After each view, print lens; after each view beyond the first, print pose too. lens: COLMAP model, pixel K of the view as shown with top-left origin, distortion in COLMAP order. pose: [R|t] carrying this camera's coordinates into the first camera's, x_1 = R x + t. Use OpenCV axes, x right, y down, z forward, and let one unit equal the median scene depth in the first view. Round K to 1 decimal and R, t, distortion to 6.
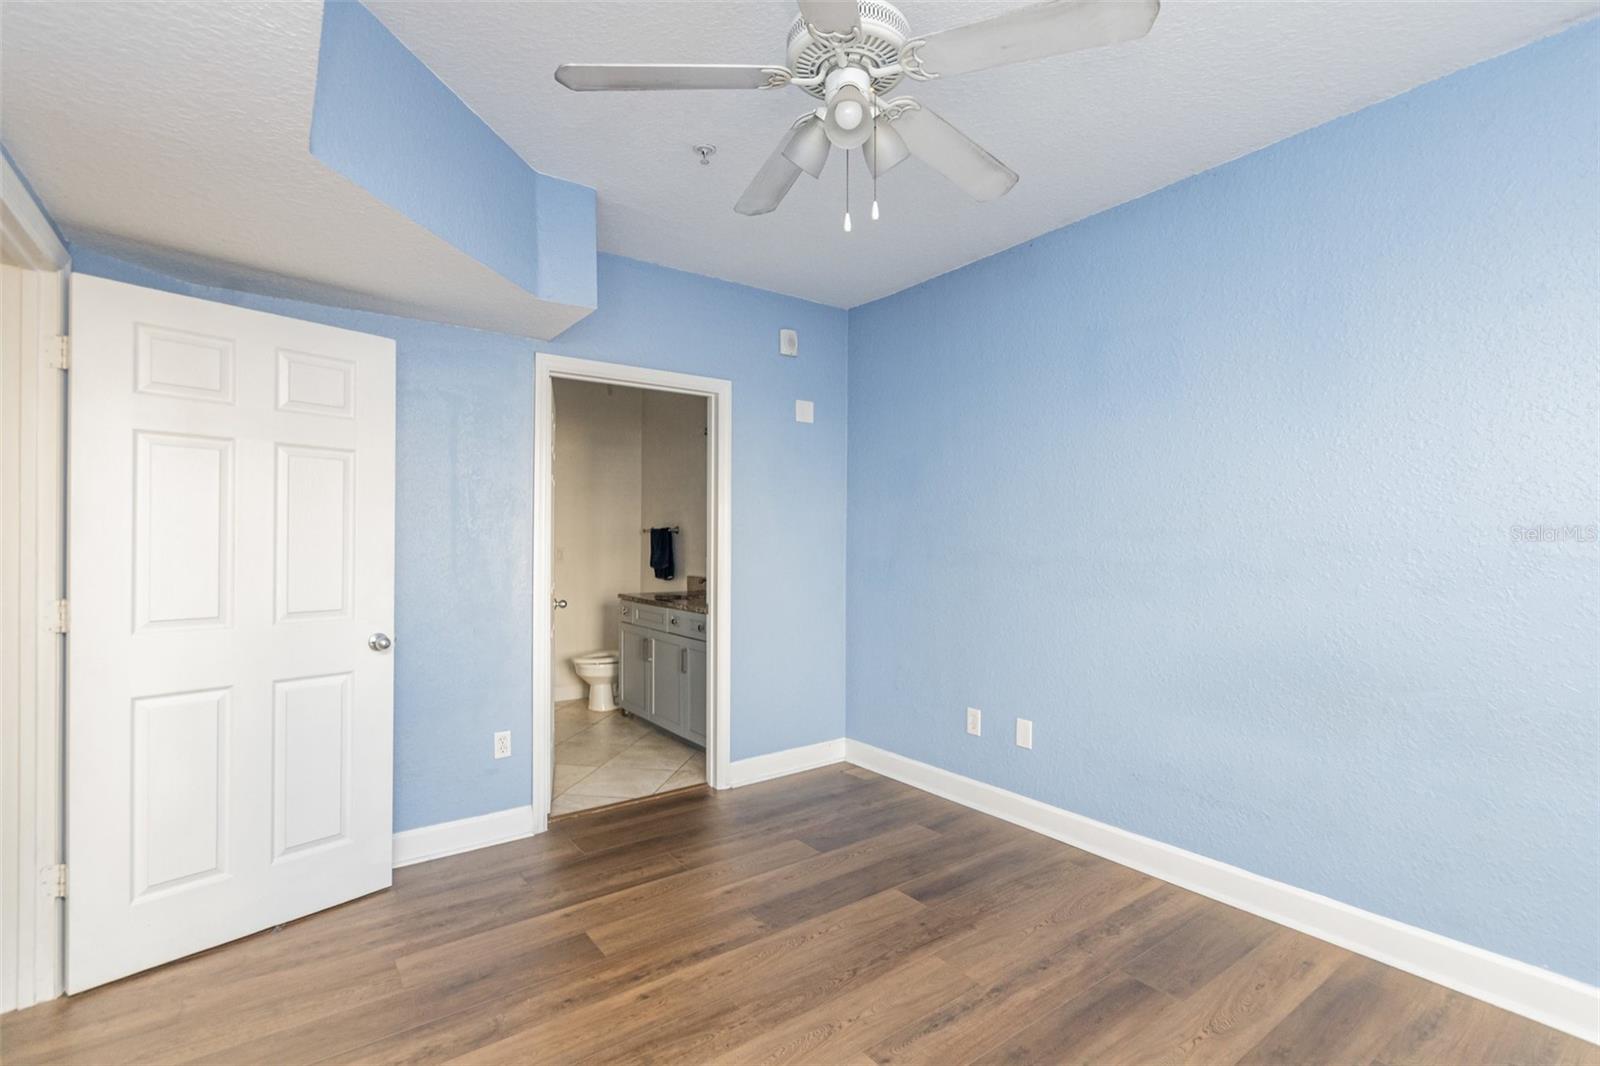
lens RADIAL K [[748.7, 0, 798.5], [0, 748.7, 535.0], [0, 0, 1]] dist [0.001495, 0.000486]
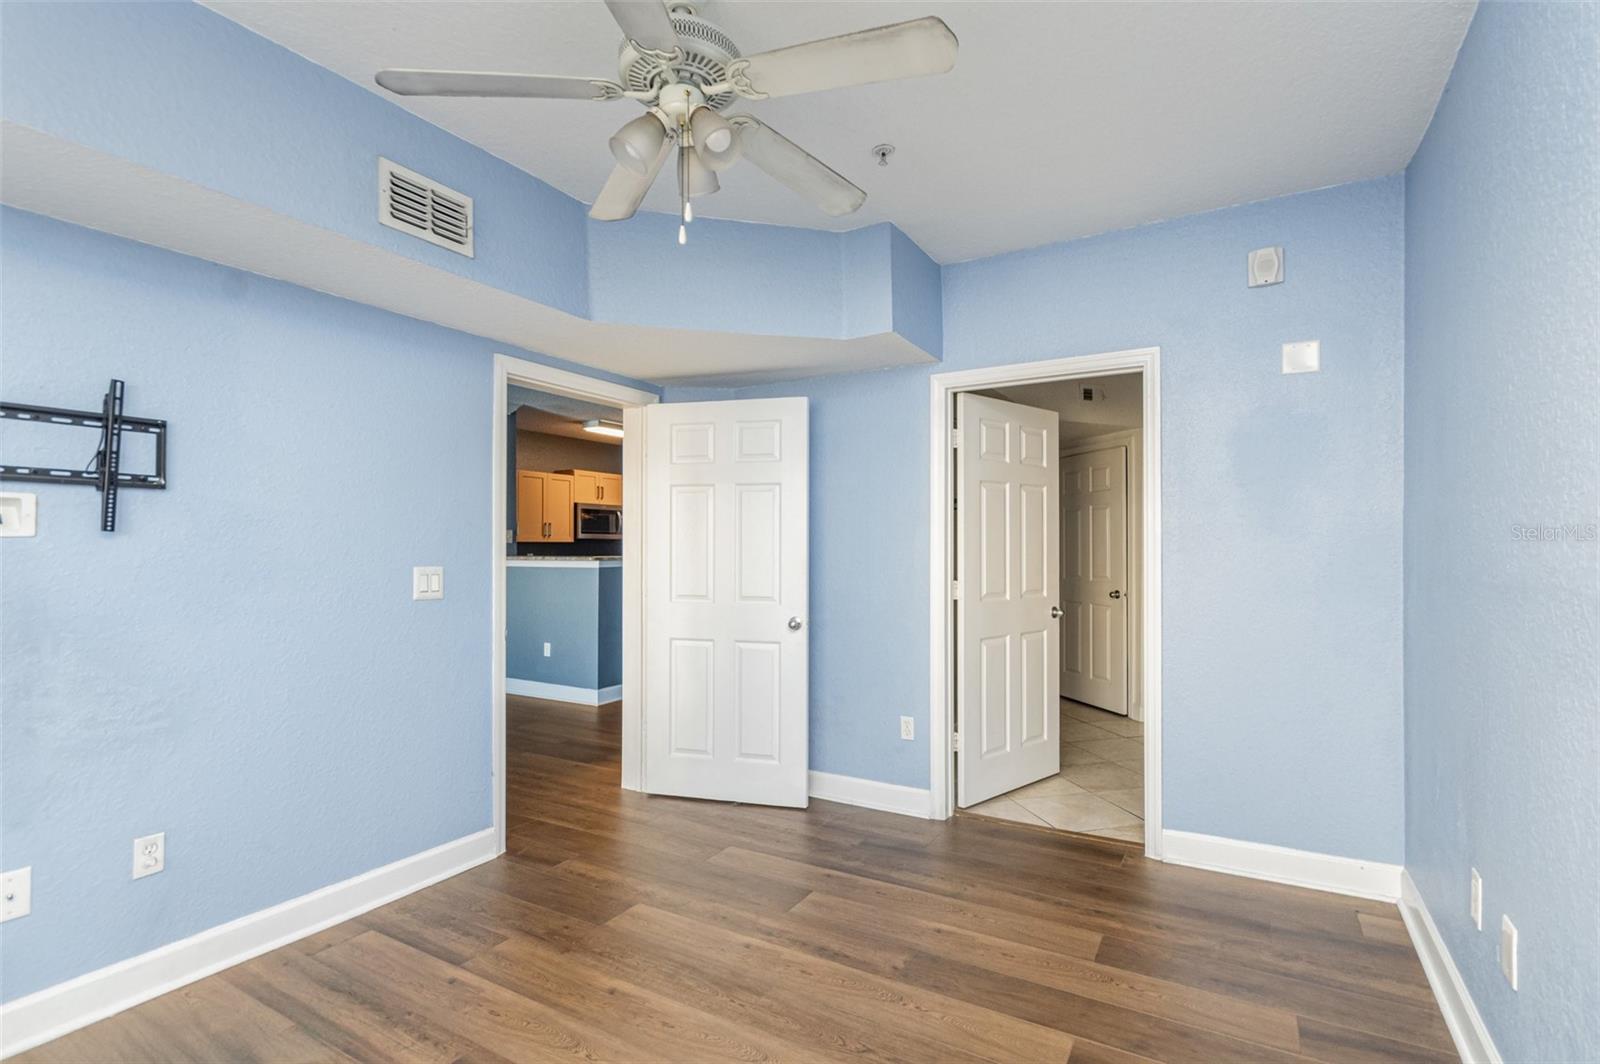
lens RADIAL K [[748.7, 0, 822.6], [0, 748.7, 536.3], [0, 0, 1]] dist [0.001495, 0.000486]
pose [[0.398730, -0.016048, -0.916928, 0.674668], [0.008168, 0.999869, -0.013948, 0.005625], [0.917032, -0.001927, 0.398809, 0.488011]]
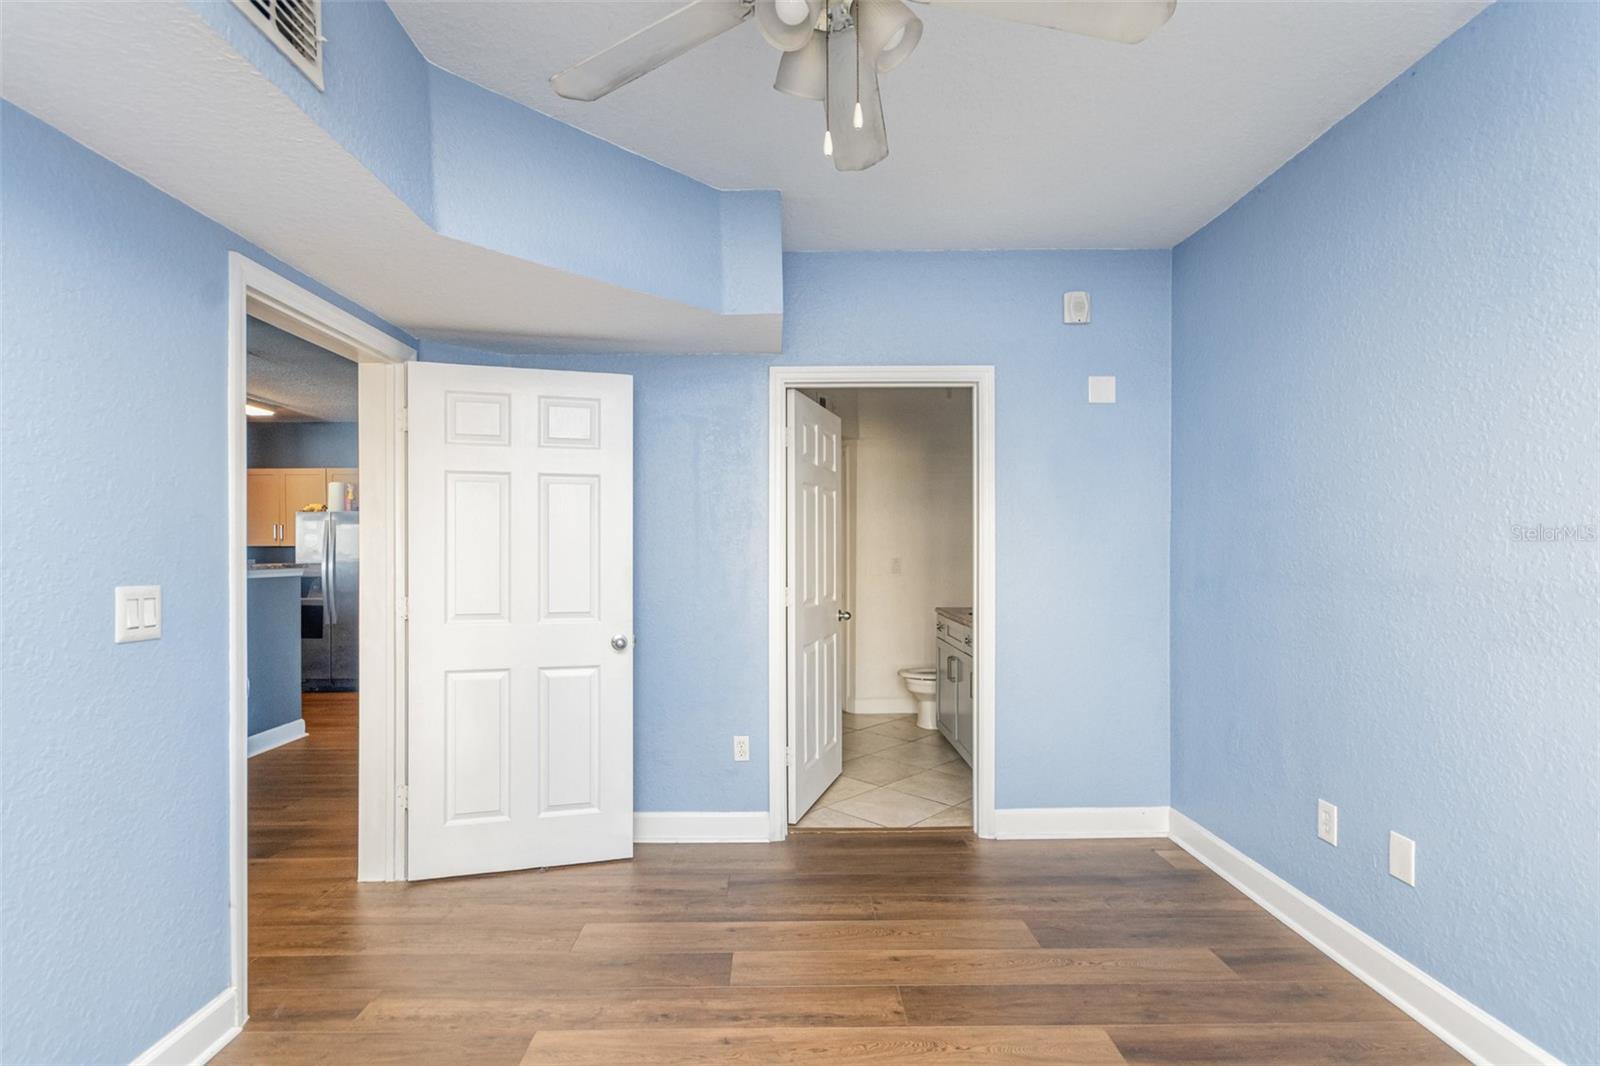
lens RADIAL K [[748.7, 0, 777.6], [0, 748.7, 547.2], [0, 0, 1]] dist [0.001495, 0.000486]
pose [[0.802158, -0.007543, -0.597064, 0.305761], [0.008822, 0.999961, -0.000782, 0.001802], [0.597046, -0.004640, 0.802193, 0.220558]]
